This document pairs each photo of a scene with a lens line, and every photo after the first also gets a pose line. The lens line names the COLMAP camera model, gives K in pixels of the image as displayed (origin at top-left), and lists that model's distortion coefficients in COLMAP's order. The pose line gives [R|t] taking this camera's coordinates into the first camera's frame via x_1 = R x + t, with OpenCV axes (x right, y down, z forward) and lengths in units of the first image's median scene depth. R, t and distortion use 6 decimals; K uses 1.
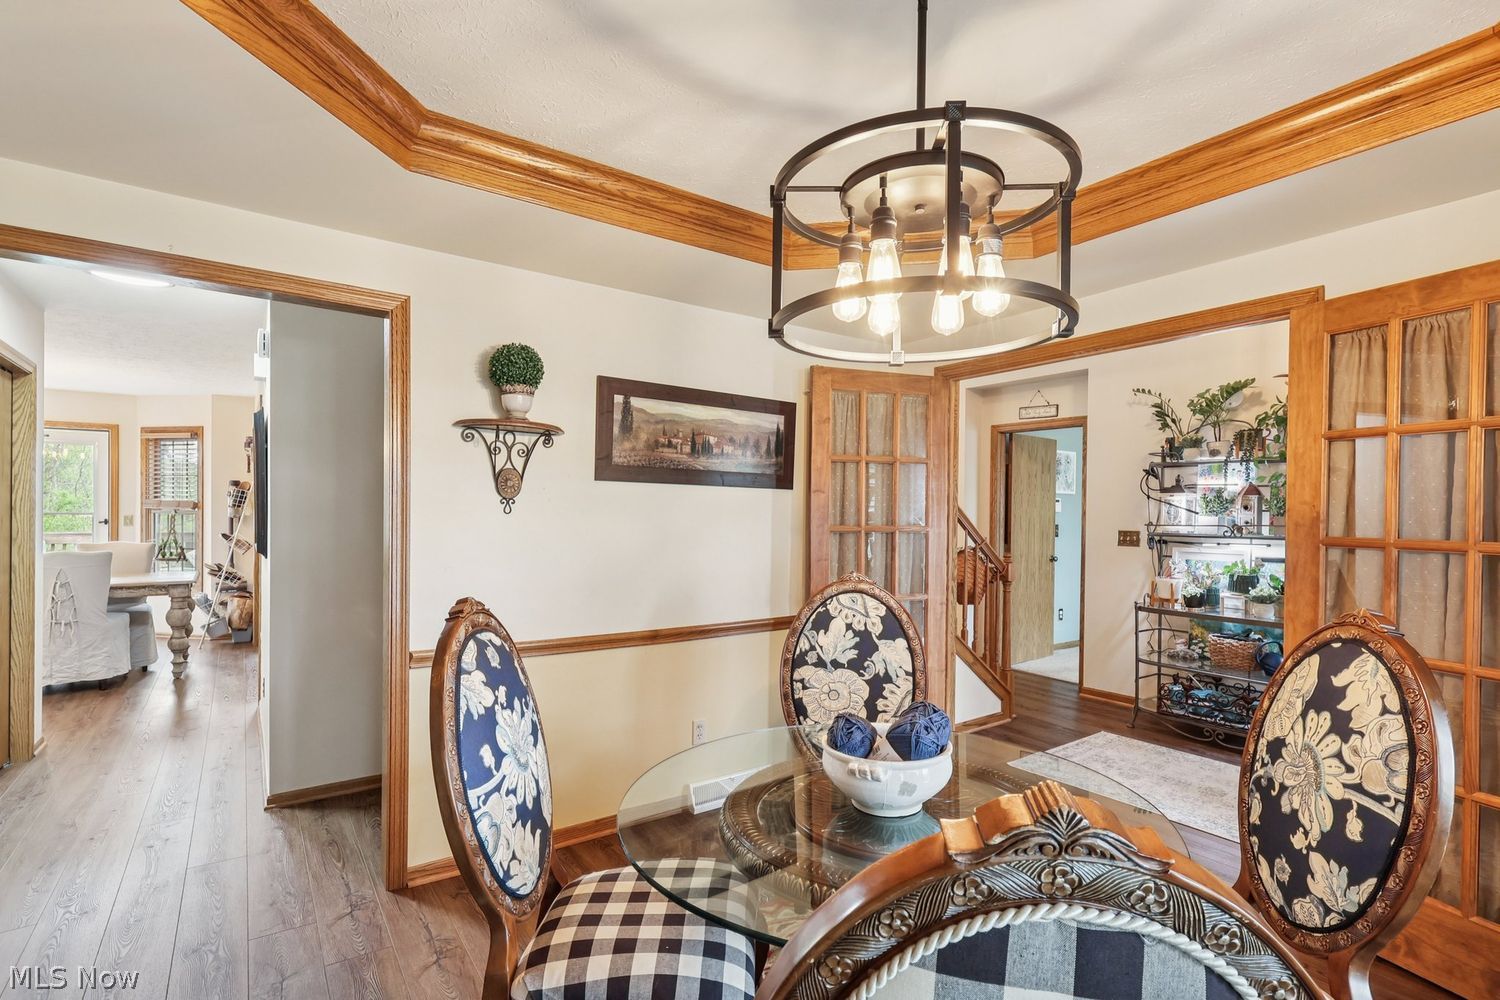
lens RADIAL K [[704.3, 0, 751.6], [0, 704.3, 514.5], [0, 0, 1]] dist [0.010471, 0.001060]
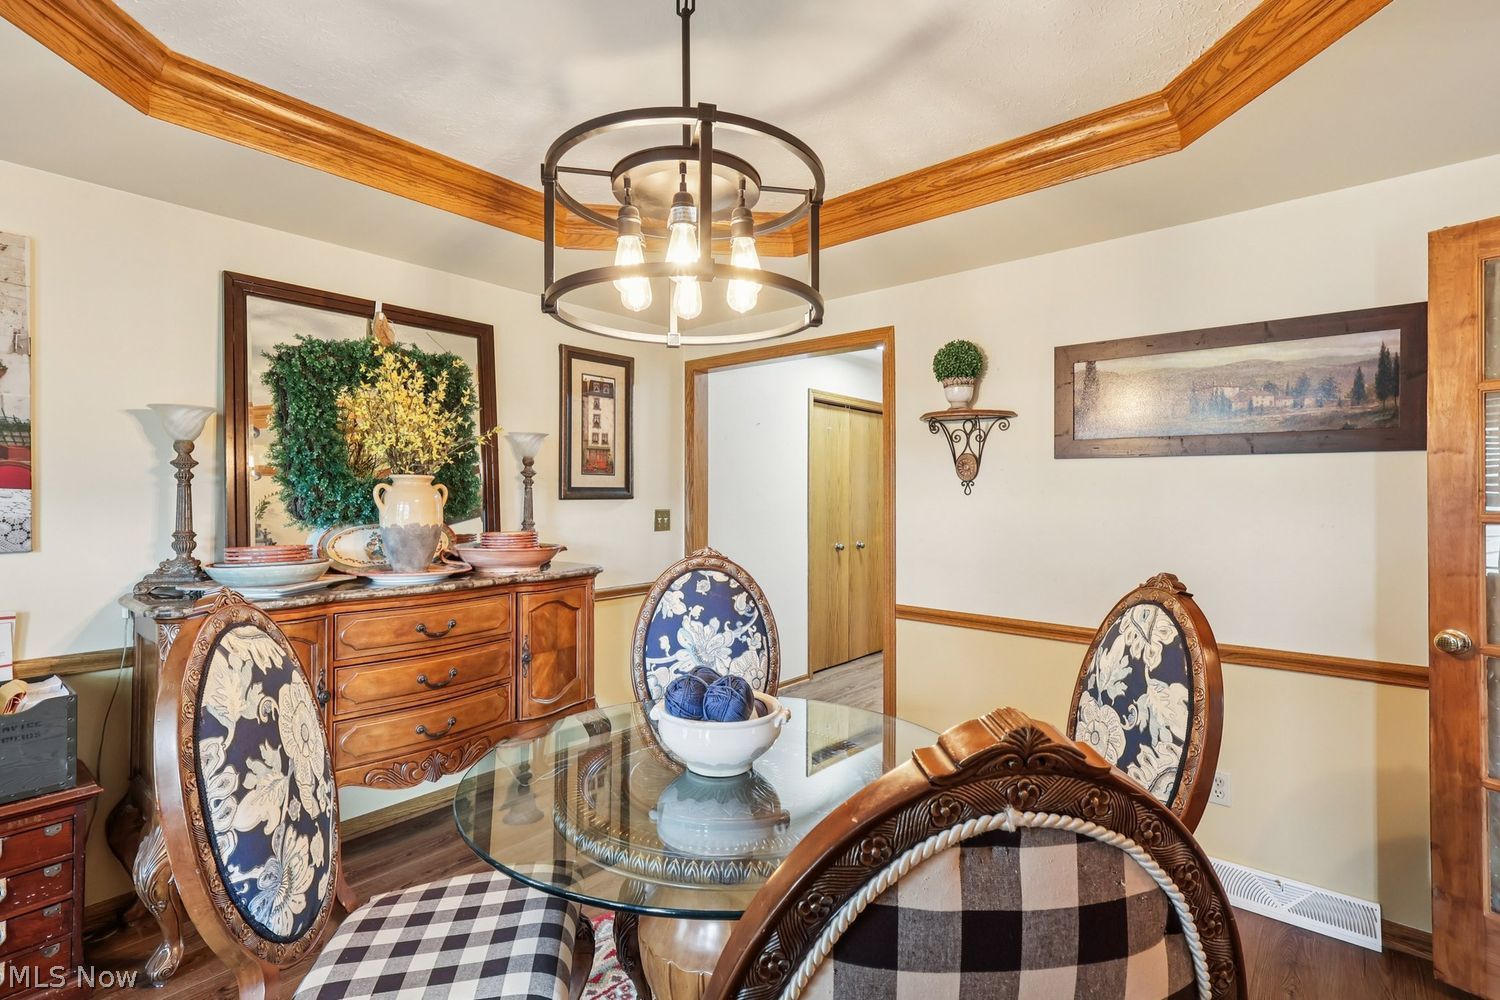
lens RADIAL K [[704.3, 0, 753.7], [0, 704.3, 494.3], [0, 0, 1]] dist [0.010471, 0.001060]
pose [[0.251611, -0.013027, -0.967741, 0.628240], [-0.002738, 0.999896, -0.014171, 0.013900], [0.967825, 0.006216, 0.251549, 0.404808]]
